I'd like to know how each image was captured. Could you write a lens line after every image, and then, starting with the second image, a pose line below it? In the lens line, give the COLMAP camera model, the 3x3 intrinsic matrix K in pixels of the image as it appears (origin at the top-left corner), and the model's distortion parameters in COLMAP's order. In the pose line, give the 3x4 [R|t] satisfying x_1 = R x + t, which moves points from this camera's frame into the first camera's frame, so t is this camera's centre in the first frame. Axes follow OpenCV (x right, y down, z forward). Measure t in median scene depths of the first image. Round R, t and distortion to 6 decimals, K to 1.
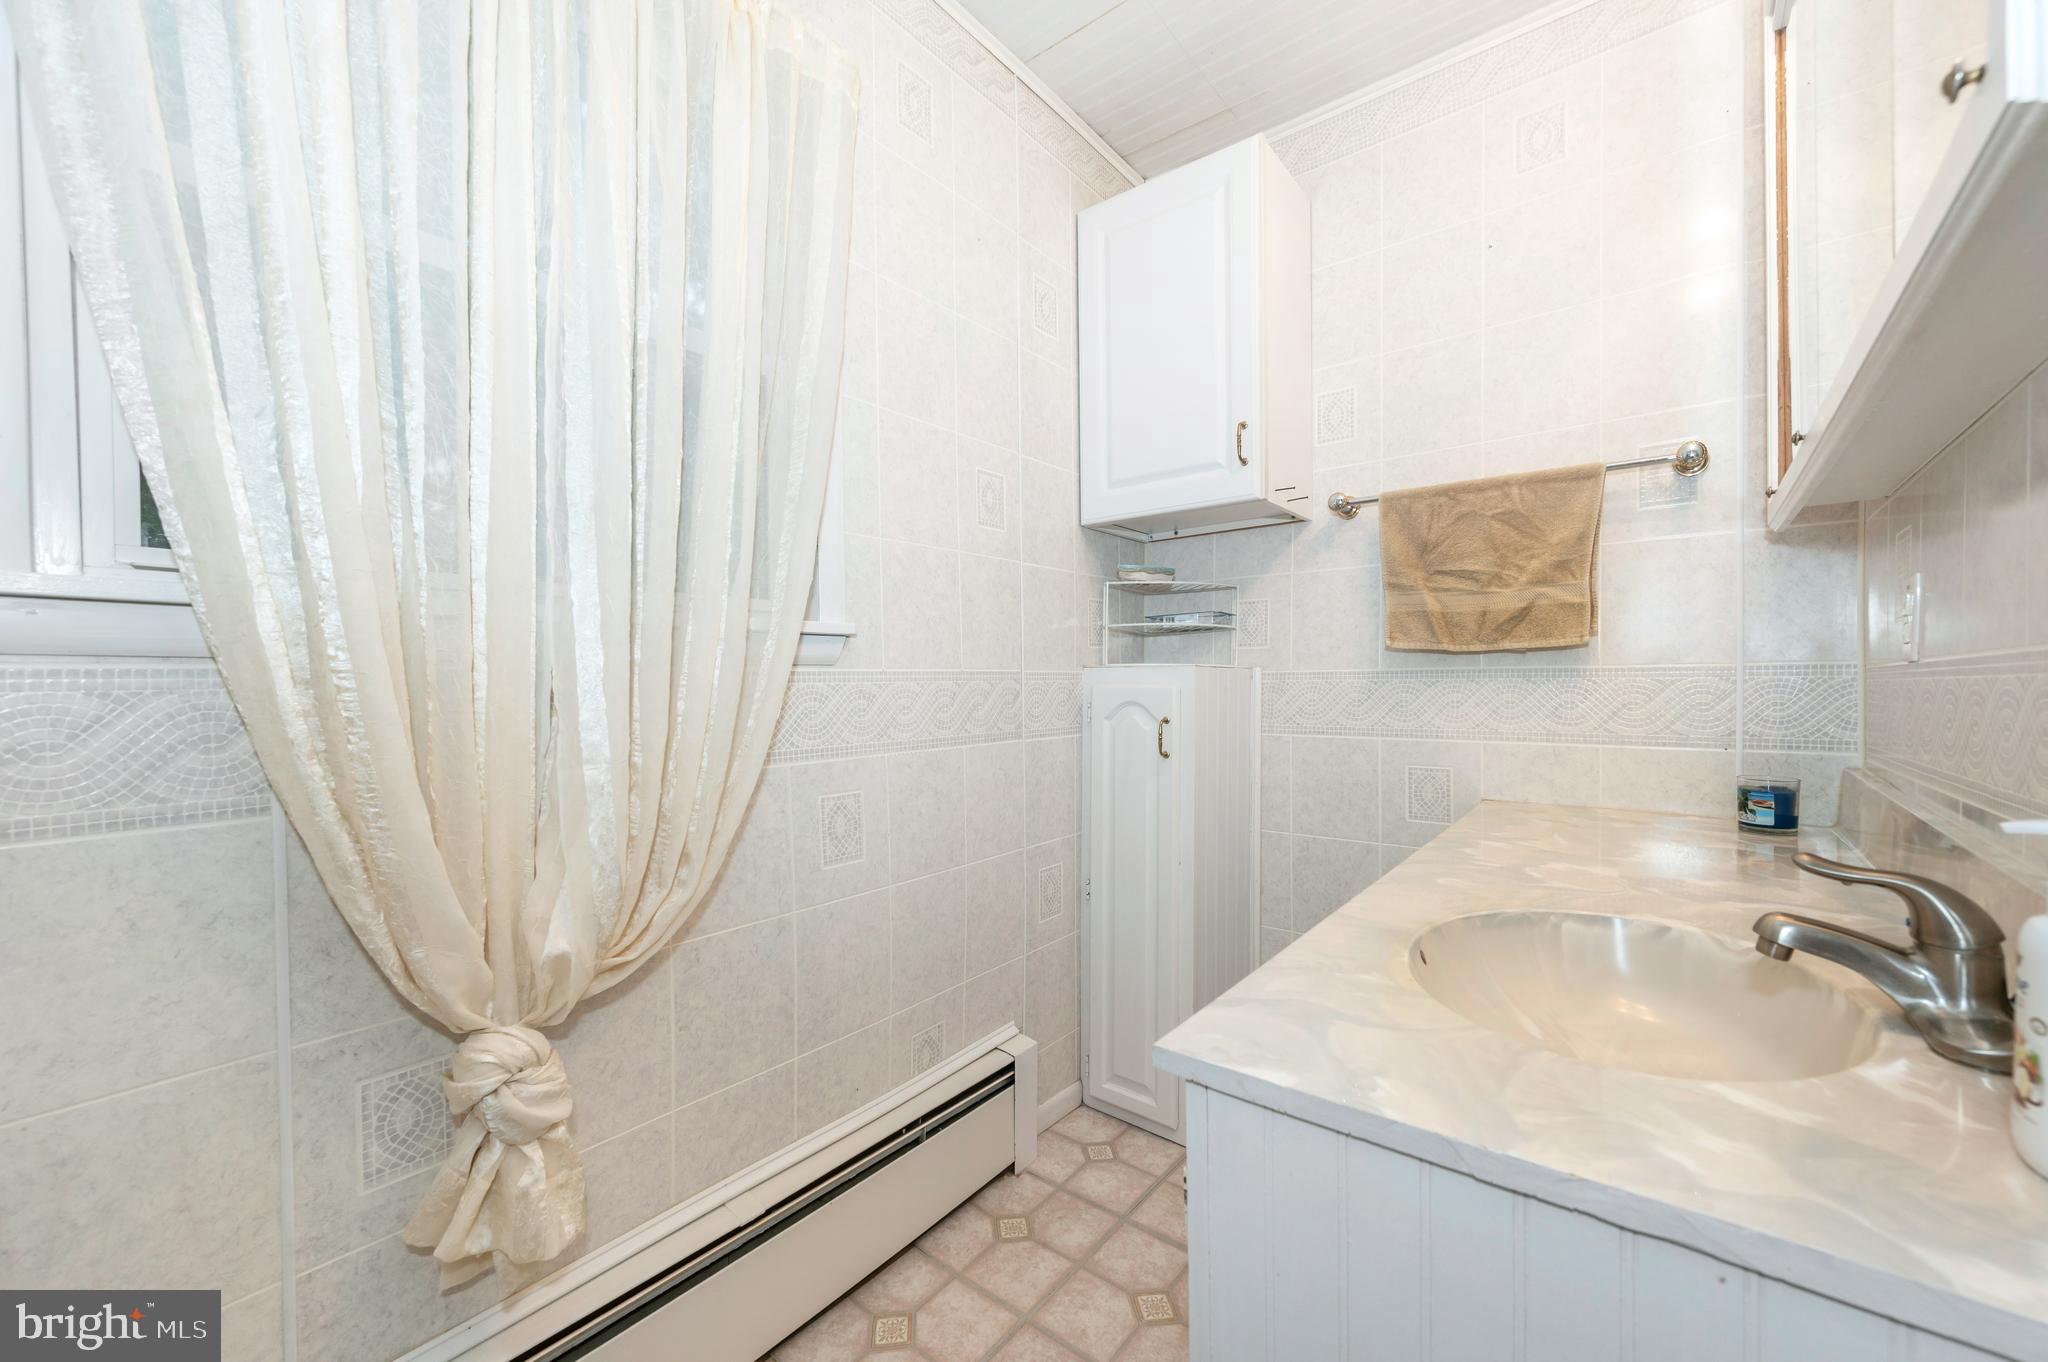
lens RADIAL K [[815.8, 0, 1027.8], [0, 815.8, 688.4], [0, 0, 1]] dist [0.002471, -0.000025]
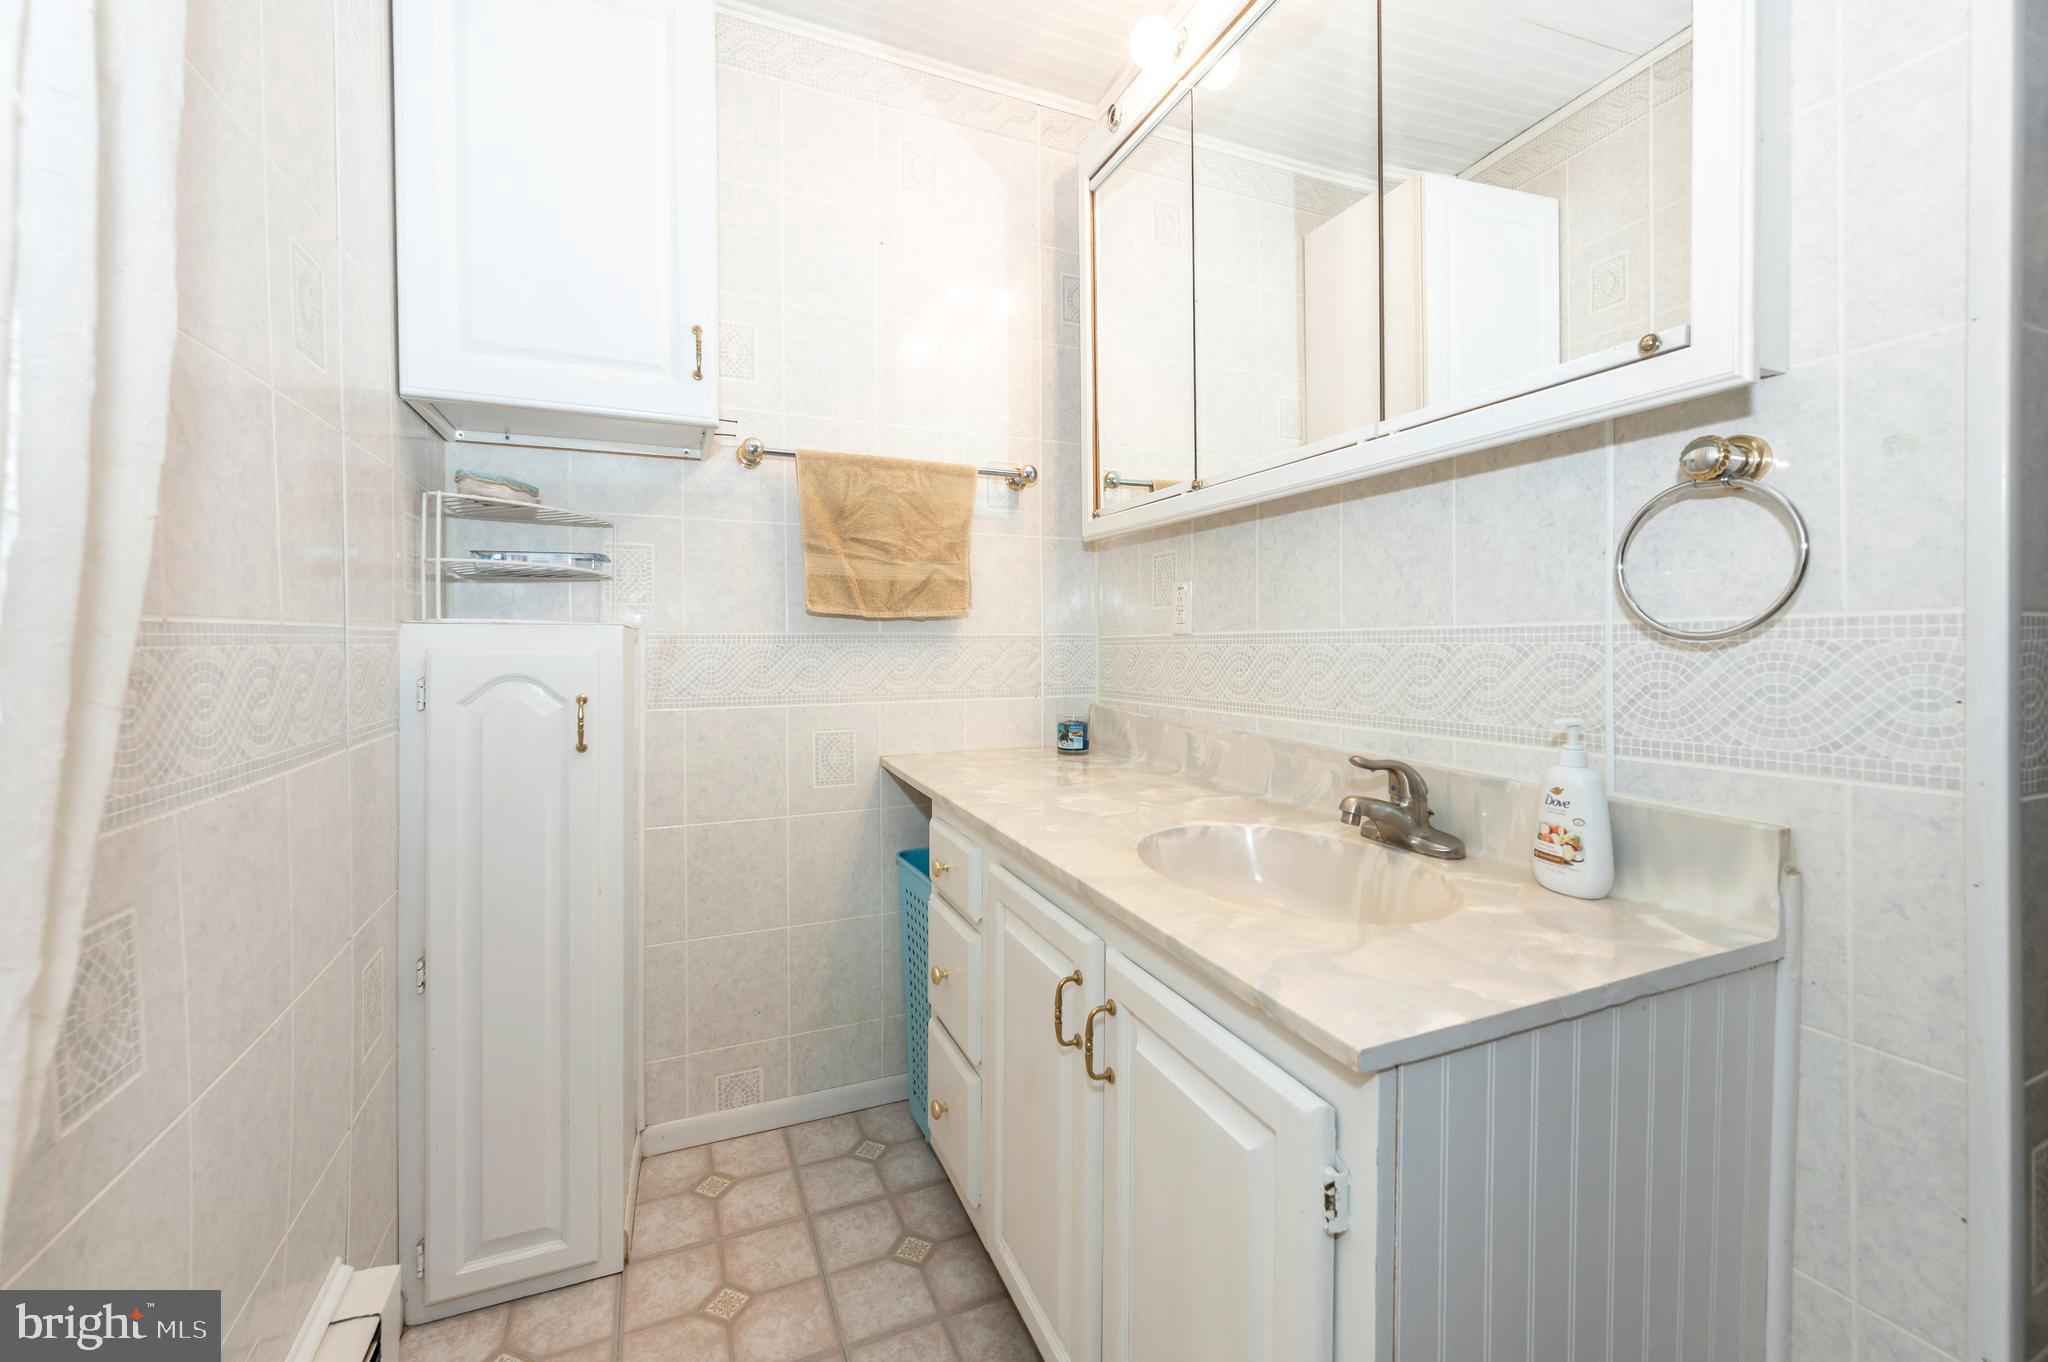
lens RADIAL K [[815.8, 0, 1015.3], [0, 815.8, 649.1], [0, 0, 1]] dist [0.002471, -0.000025]
pose [[0.462957, -0.000958, 0.886380, -0.324876], [0.005307, 0.999984, -0.001691, -0.002138], [-0.886365, 0.005487, 0.462955, 0.364983]]
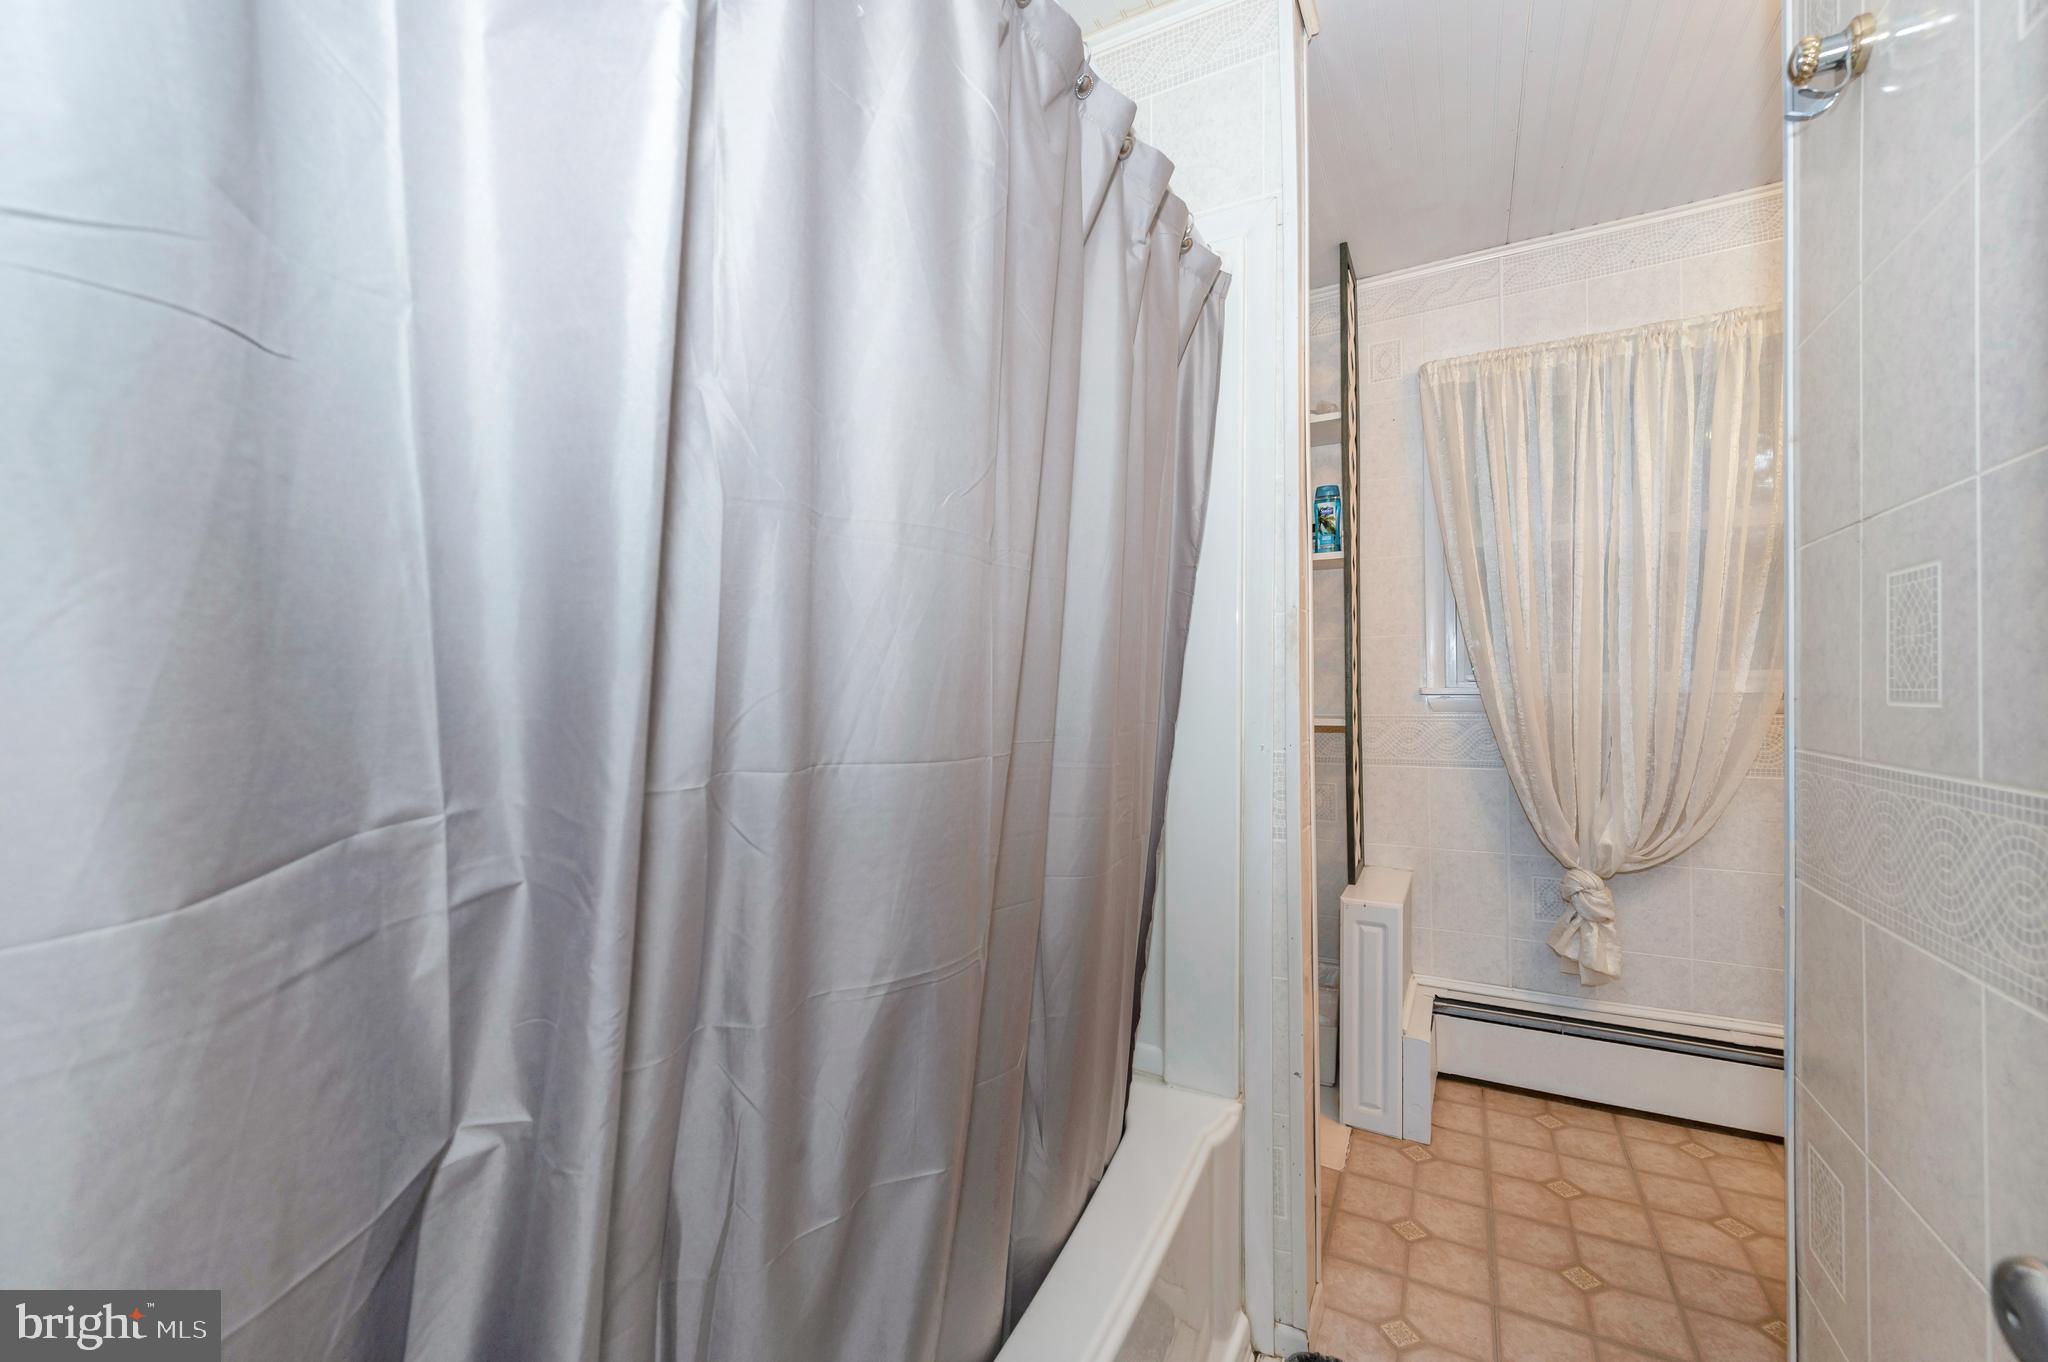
lens RADIAL K [[815.8, 0, 1030.1], [0, 815.8, 687.8], [0, 0, 1]] dist [0.002471, -0.000025]
pose [[0.180491, 0.003159, -0.983572, 0.775858], [-0.008683, 0.999961, 0.001618, -0.056127], [0.983538, 0.008248, 0.180511, -0.561162]]
